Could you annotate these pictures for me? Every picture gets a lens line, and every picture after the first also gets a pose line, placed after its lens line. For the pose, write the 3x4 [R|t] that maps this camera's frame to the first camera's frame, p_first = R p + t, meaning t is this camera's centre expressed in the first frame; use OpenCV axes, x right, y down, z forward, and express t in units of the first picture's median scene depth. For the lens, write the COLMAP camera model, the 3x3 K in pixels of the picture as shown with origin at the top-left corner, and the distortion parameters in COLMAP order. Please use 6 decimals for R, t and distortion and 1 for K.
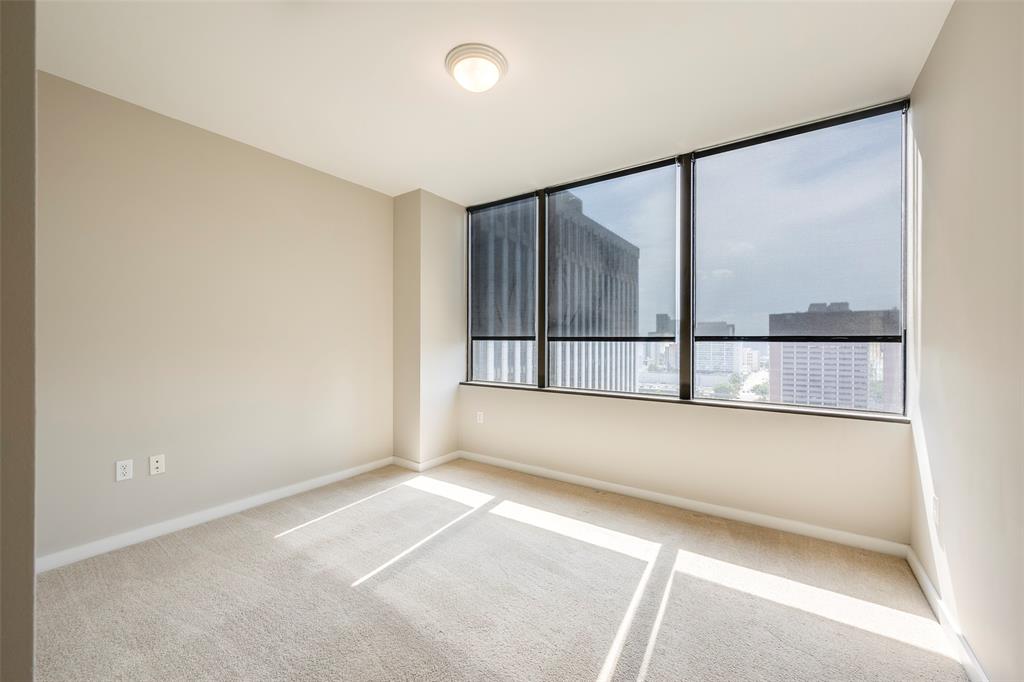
lens RADIAL K [[403.4, 0, 508.9], [0, 403.4, 340.3], [0, 0, 1]] dist [0.000660, 0.000050]
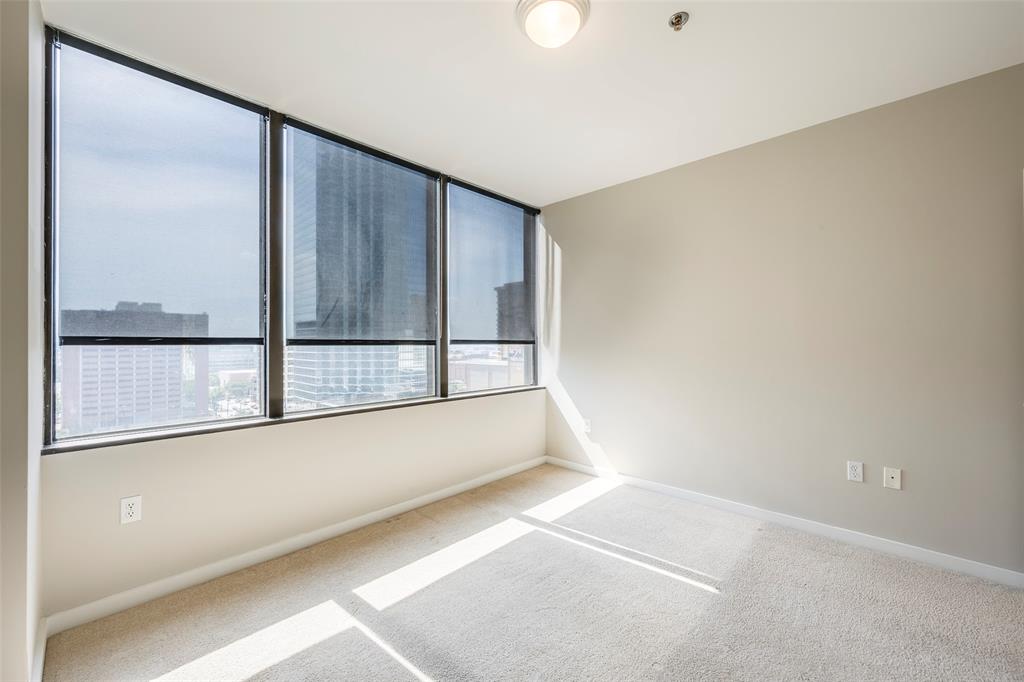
lens RADIAL K [[406.8, 0, 513.2], [0, 406.8, 341.3], [0, 0, 1]] dist [-0.001097, -0.000359]
pose [[0.138854, 0.001641, 0.990311, -0.555741], [0.001081, 0.999998, -0.001808, -0.002971], [-0.990312, 0.001321, 0.138852, 0.582953]]
